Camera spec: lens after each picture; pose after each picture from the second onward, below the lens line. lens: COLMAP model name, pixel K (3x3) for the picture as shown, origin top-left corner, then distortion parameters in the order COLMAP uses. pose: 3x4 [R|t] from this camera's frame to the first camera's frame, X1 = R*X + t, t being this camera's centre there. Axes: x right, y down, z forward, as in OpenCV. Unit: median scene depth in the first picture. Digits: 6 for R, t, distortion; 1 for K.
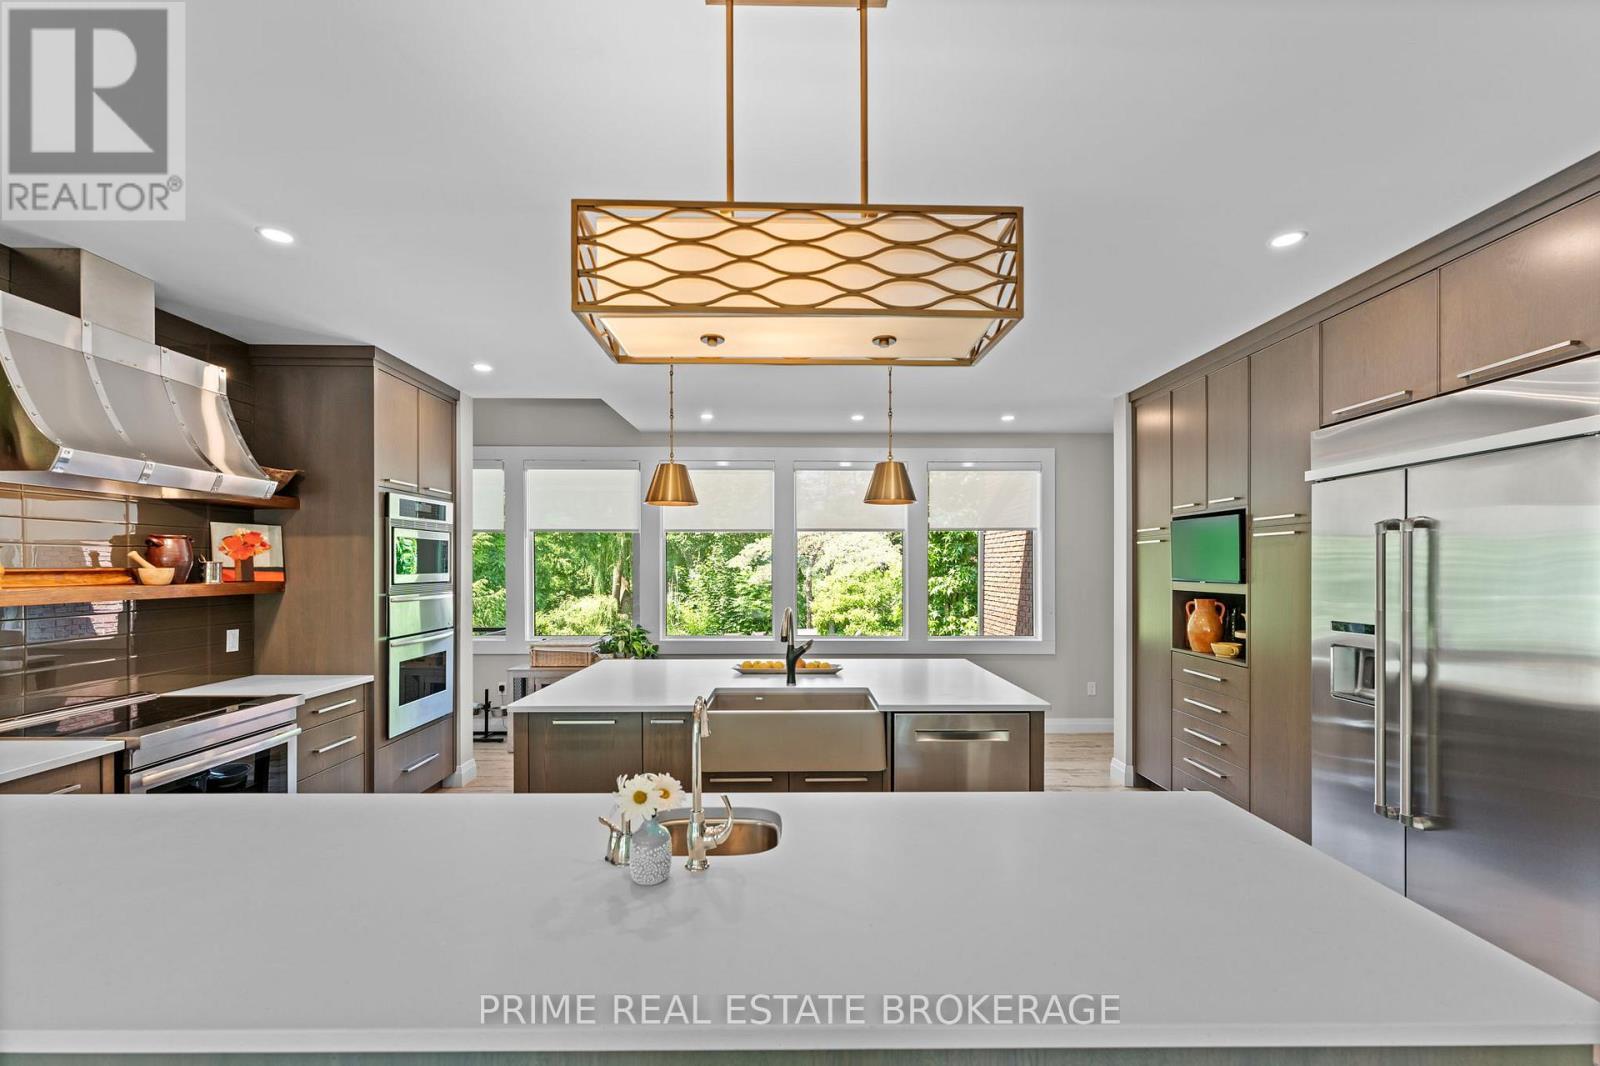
lens RADIAL K [[675.9, 0, 802.1], [0, 675.9, 564.3], [0, 0, 1]] dist [-0.000030, -0.000006]
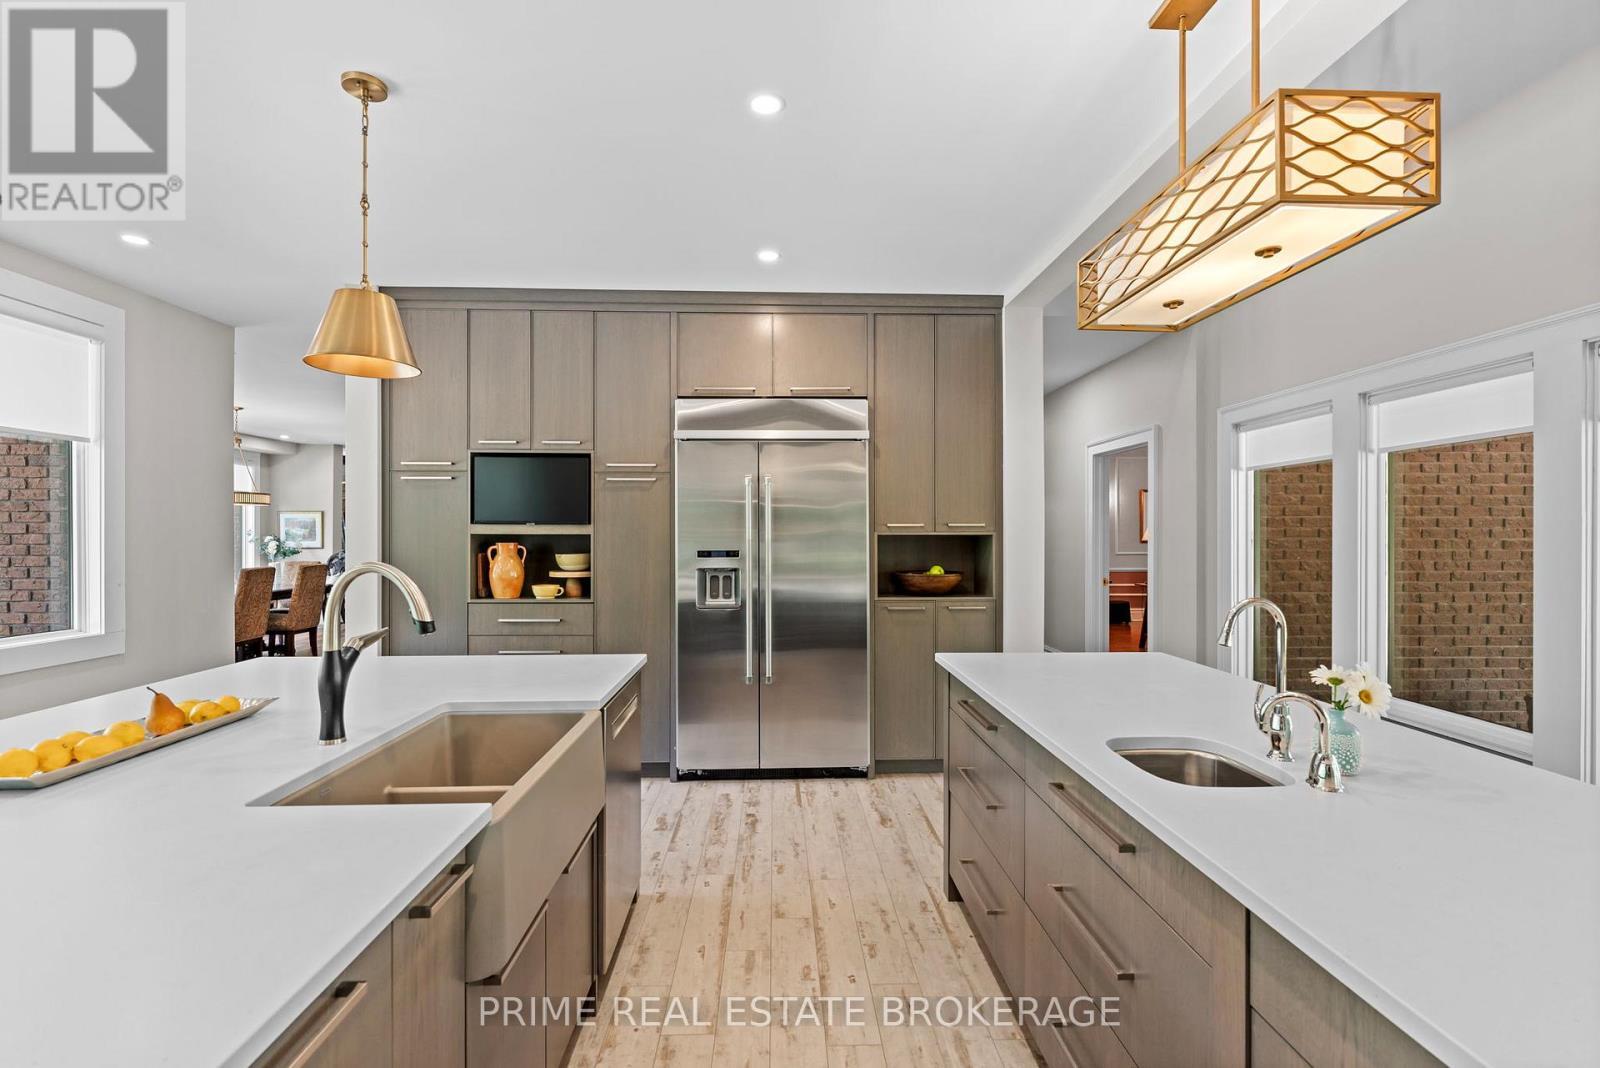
lens RADIAL K [[723.6, 0, 800.0], [0, 723.6, 534.0], [0, 0, 1]] dist [-0.000042, -0.000015]
pose [[-0.026341, 0.003193, 0.999648, -0.684540], [-0.002964, 0.999990, -0.003272, 0.065542], [-0.999649, -0.003049, -0.026331, 0.979754]]
